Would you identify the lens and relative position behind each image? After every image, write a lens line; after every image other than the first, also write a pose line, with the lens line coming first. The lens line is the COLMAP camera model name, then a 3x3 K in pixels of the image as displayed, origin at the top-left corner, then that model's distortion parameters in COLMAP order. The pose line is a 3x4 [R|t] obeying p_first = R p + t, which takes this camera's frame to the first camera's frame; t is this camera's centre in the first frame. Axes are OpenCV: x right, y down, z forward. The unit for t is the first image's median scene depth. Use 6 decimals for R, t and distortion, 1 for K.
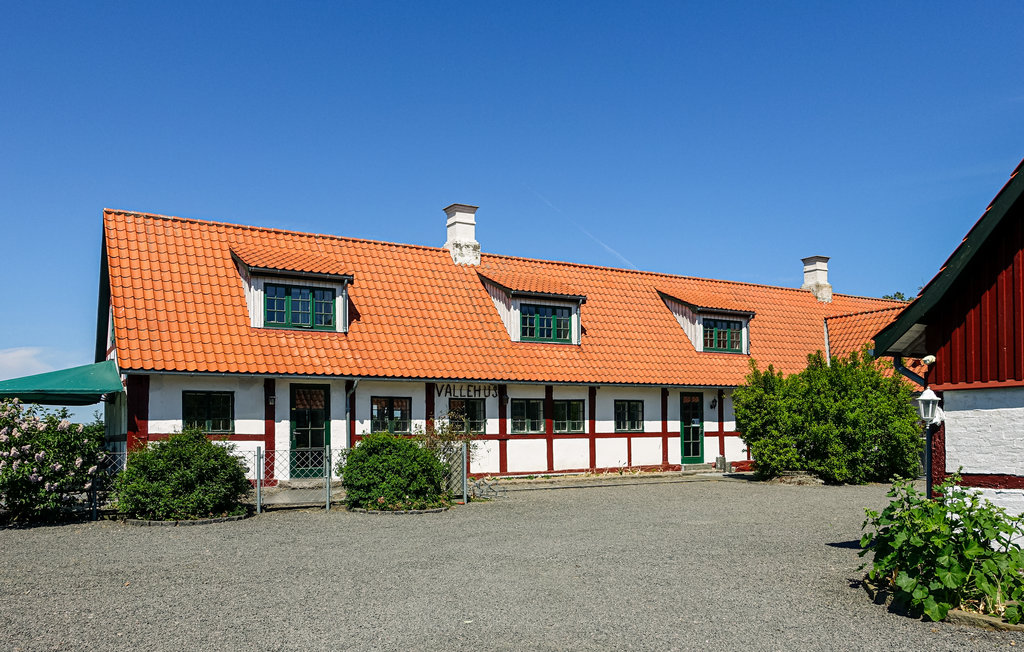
lens RADIAL K [[805.6, 0, 511.8], [0, 805.6, 421.9], [0, 0, 1]] dist [-0.000808, 0.000778]
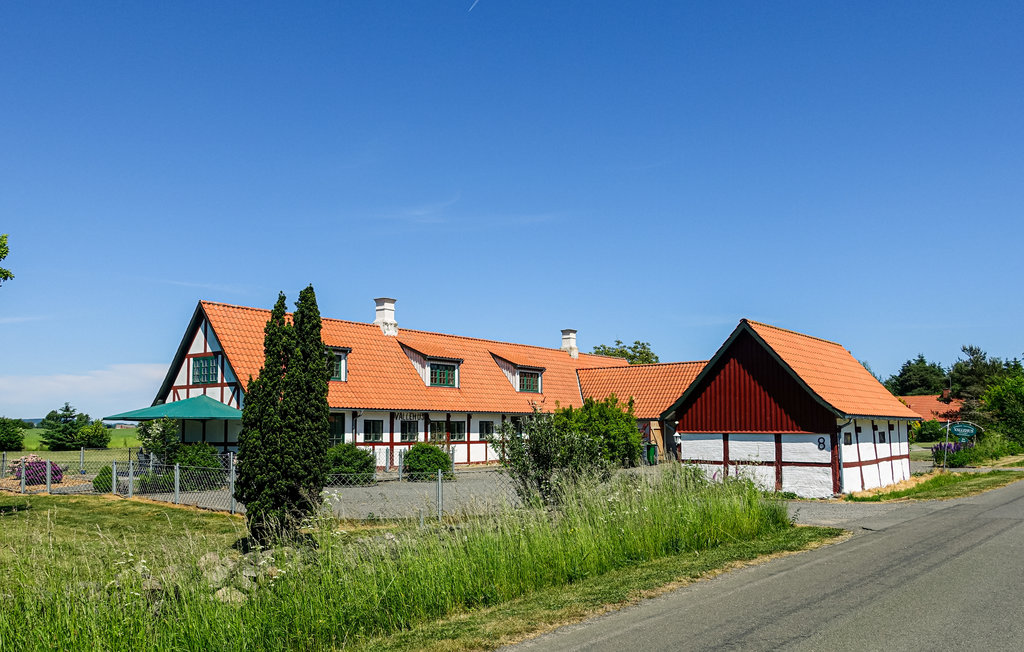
lens RADIAL K [[806.5, 0, 494.1], [0, 806.5, 393.1], [0, 0, 1]] dist [0.001622, 0.000772]
pose [[0.933157, 0.025121, 0.358591, -0.488898], [-0.013094, 0.999269, -0.035929, -0.027768], [-0.359232, 0.028832, 0.932803, -0.642192]]
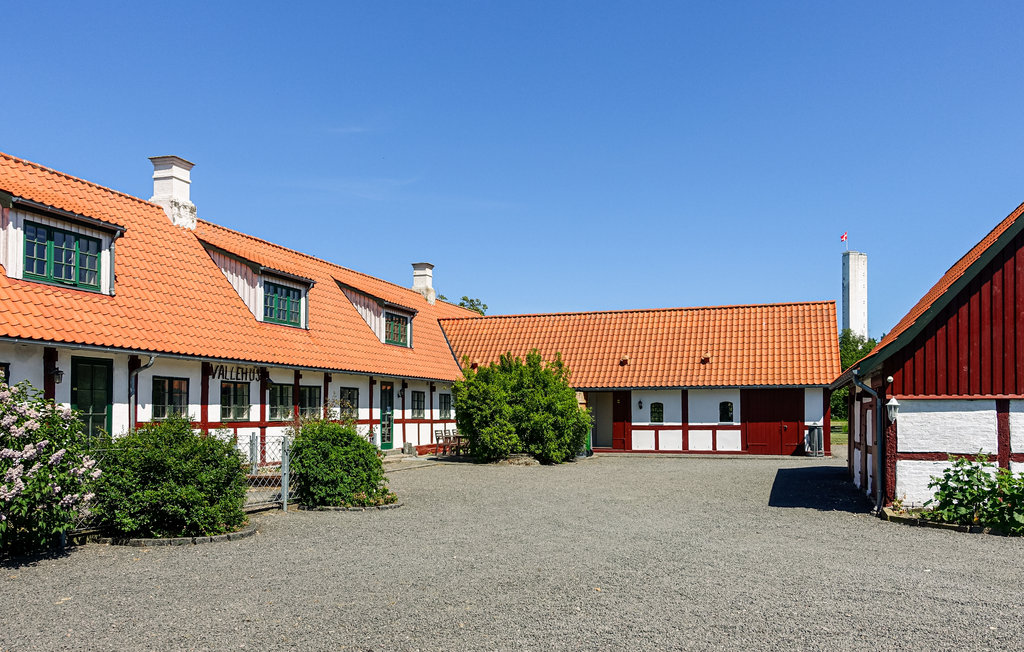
lens RADIAL K [[806.5, 0, 494.1], [0, 806.5, 393.1], [0, 0, 1]] dist [0.001622, 0.000772]
pose [[0.750257, 0.026332, 0.660621, -0.421715], [-0.016411, 0.999640, -0.021207, -0.001872], [-0.660942, 0.005069, 0.750420, 0.131019]]
